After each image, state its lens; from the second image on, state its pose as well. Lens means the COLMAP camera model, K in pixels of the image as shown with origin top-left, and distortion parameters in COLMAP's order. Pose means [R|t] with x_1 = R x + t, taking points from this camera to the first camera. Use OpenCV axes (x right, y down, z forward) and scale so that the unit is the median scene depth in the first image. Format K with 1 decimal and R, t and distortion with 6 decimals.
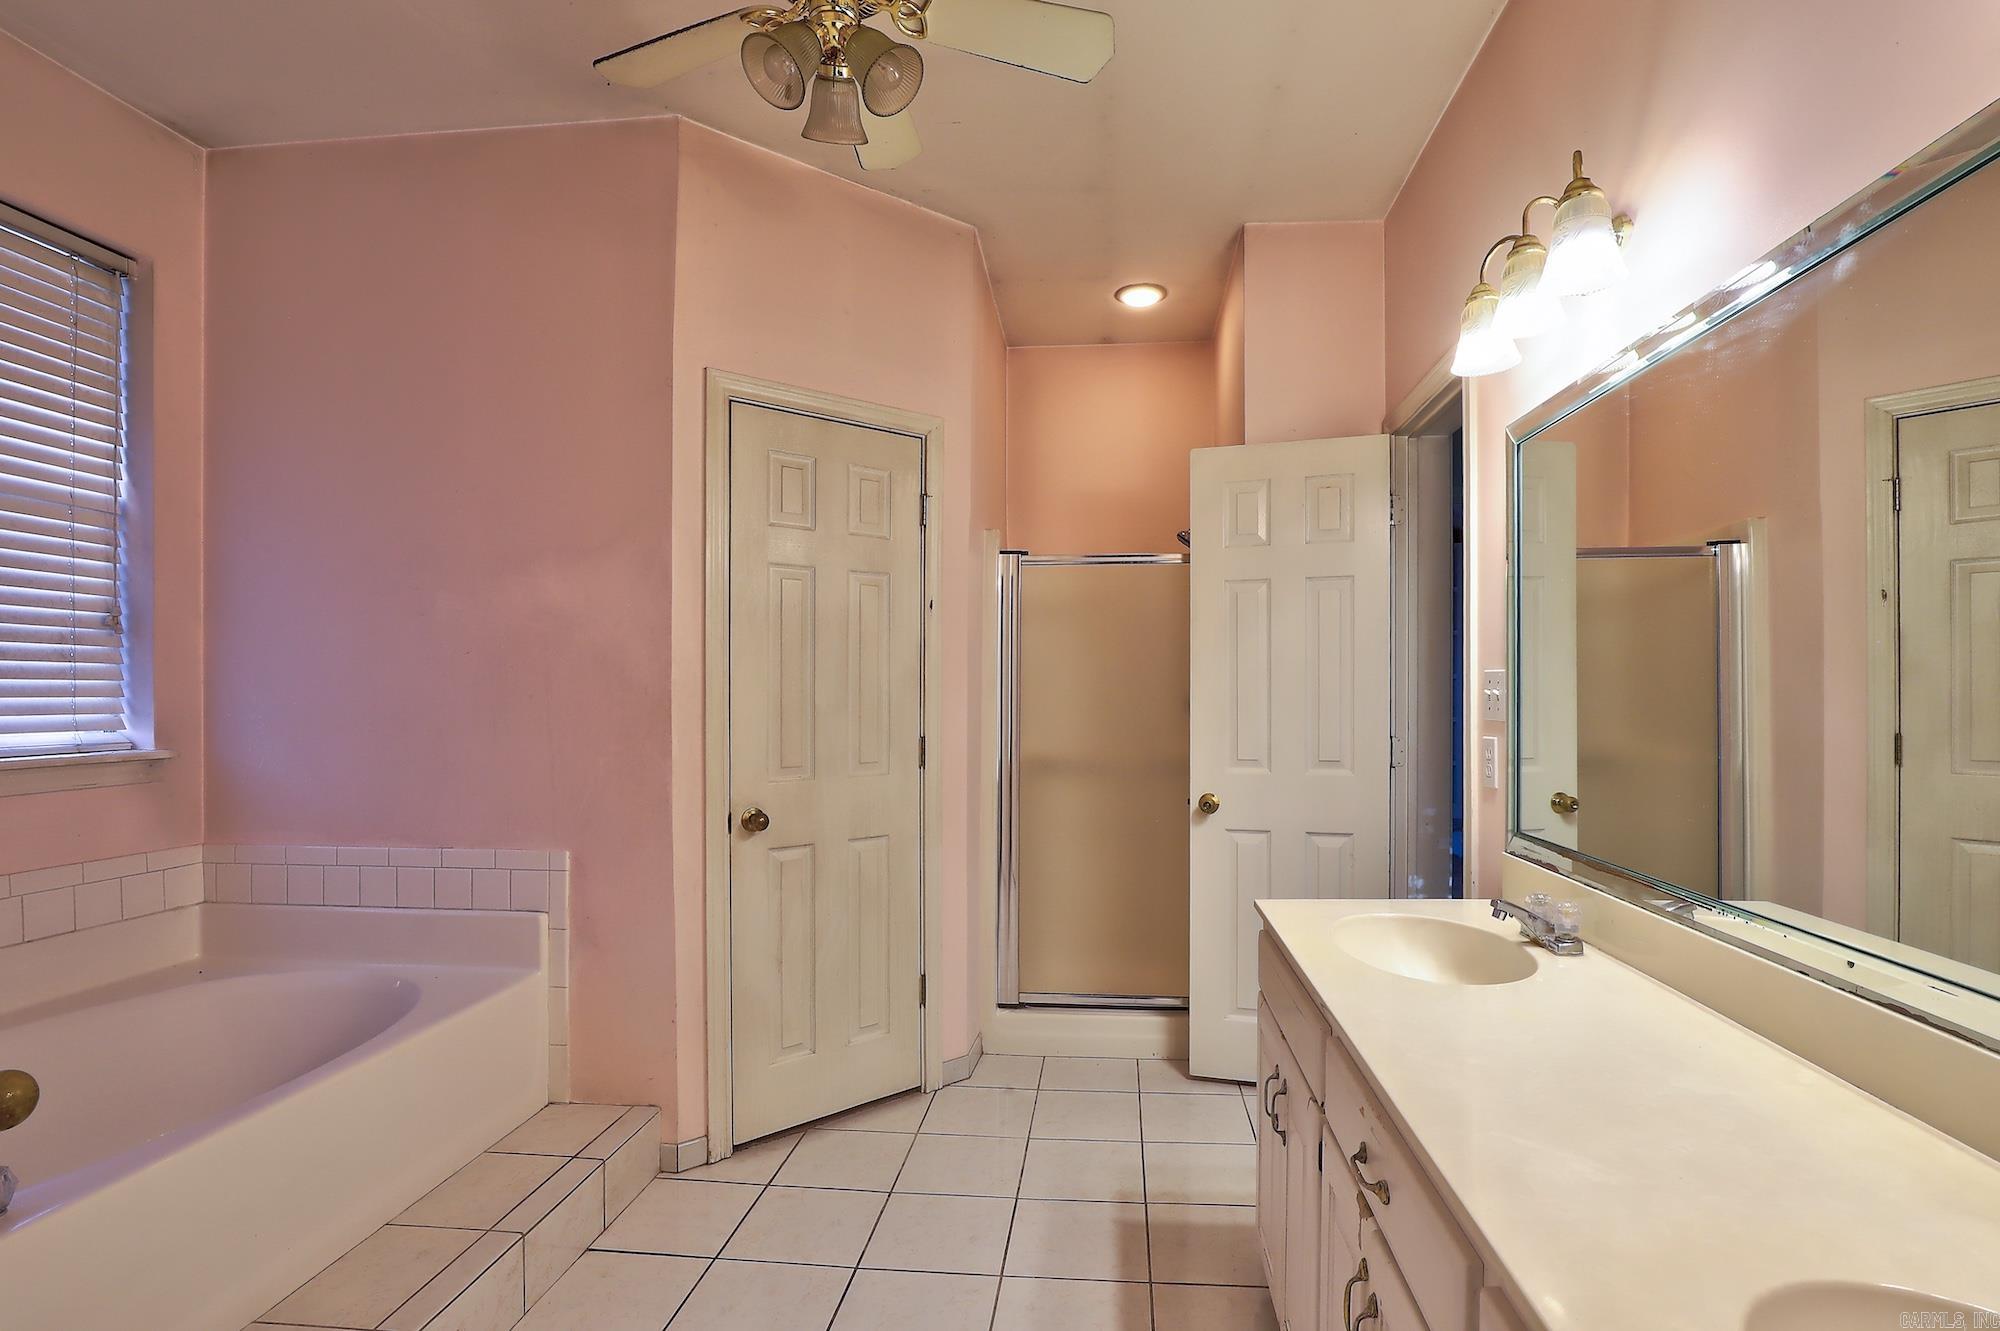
lens RADIAL K [[941.0, 0, 1030.5], [0, 941.0, 662.7], [0, 0, 1]] dist [-0.020502, 0.000290]
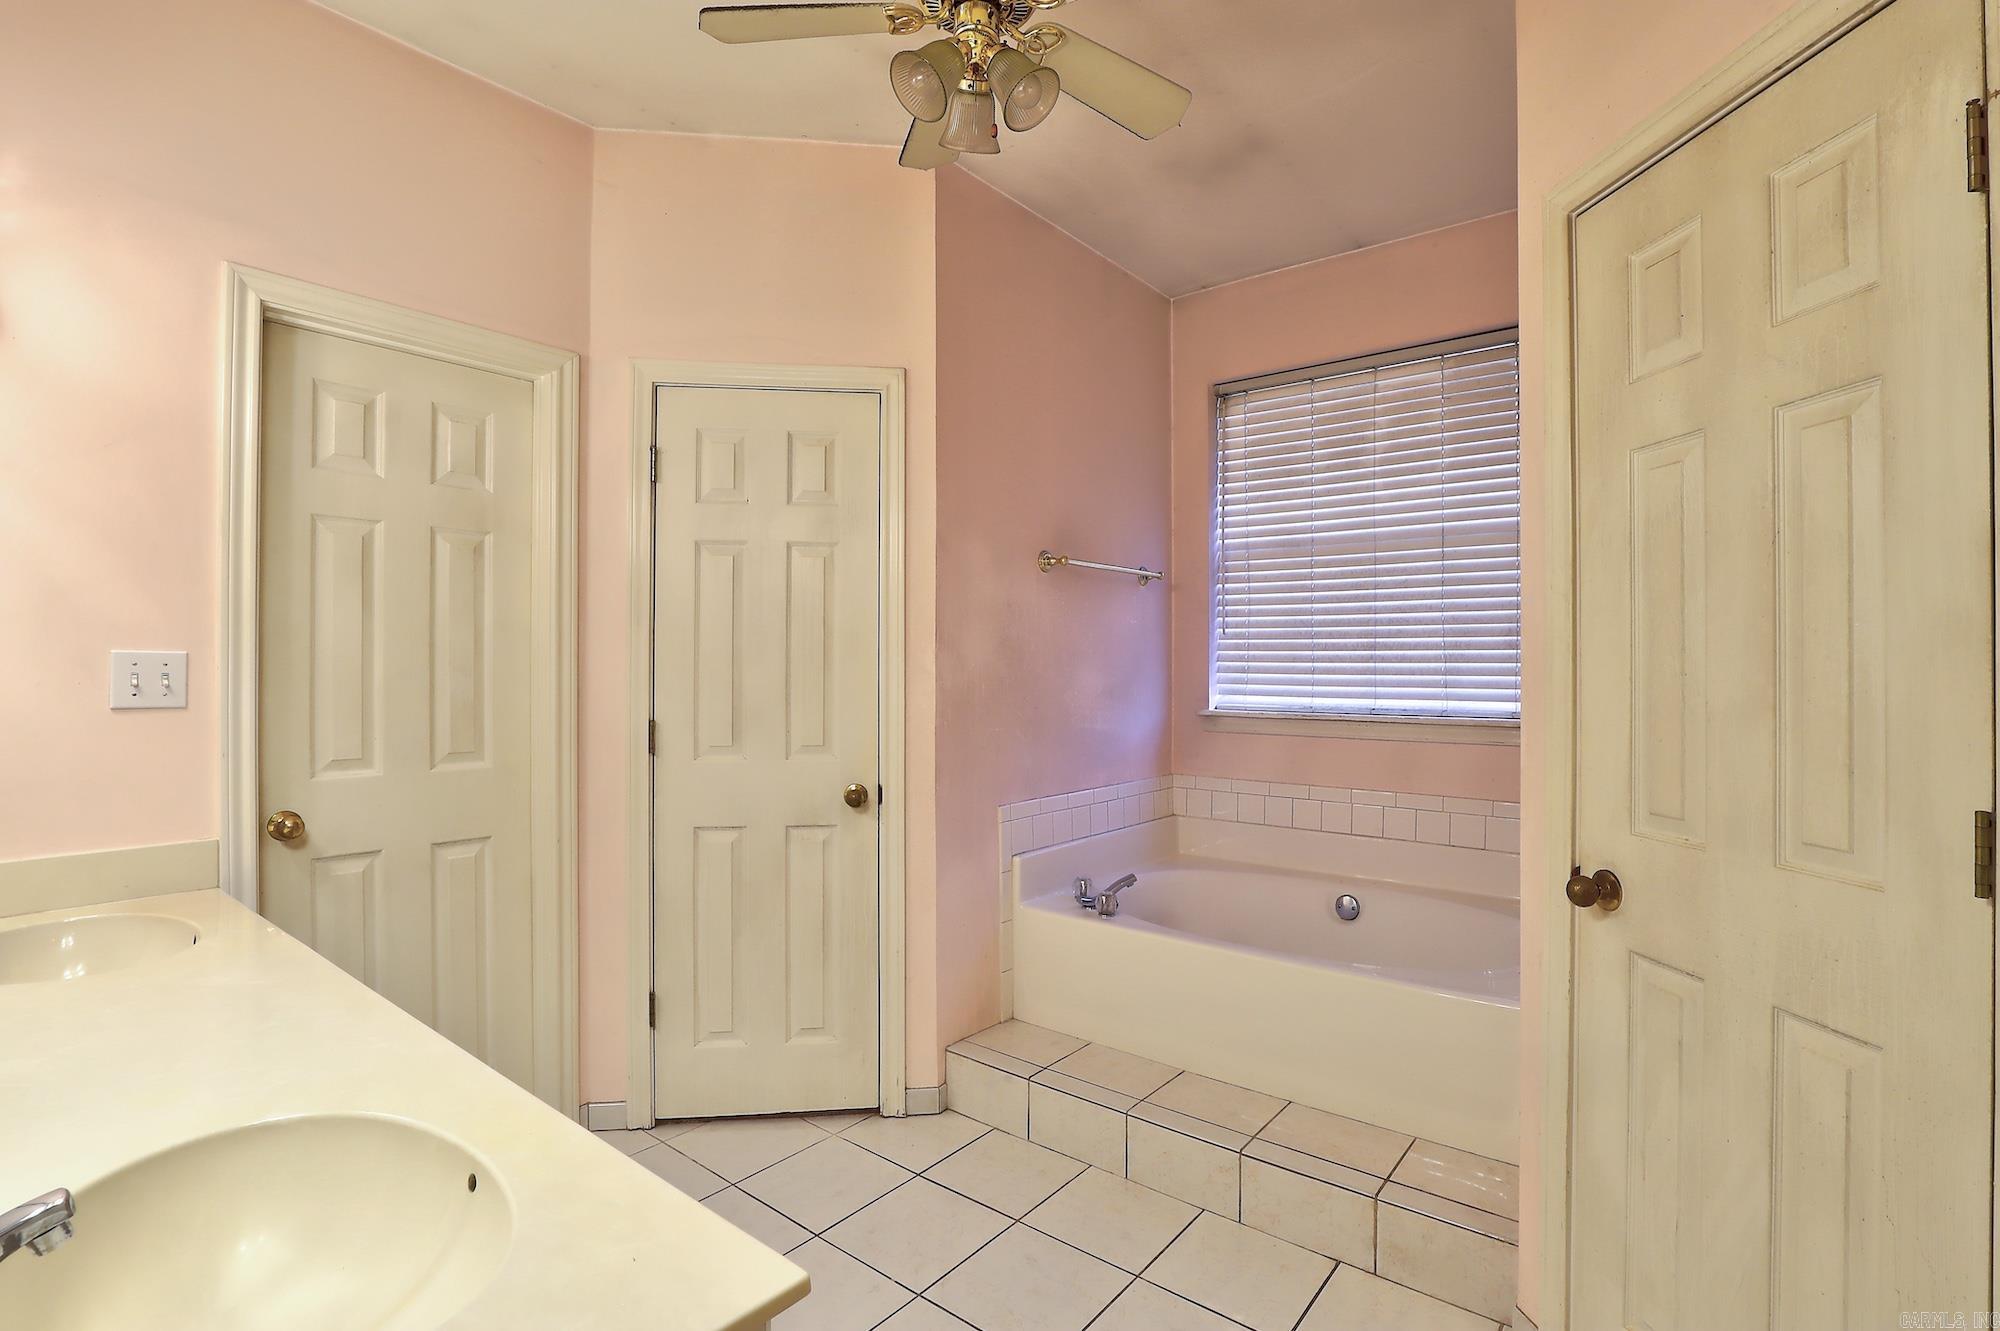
lens RADIAL K [[941.0, 0, 1030.5], [0, 941.0, 662.7], [0, 0, 1]] dist [-0.020502, 0.000290]
pose [[-0.536268, -0.004612, -0.844035, 0.454900], [0.025642, 0.999434, -0.021753, 0.029816], [0.843658, -0.033309, -0.535847, 1.151349]]
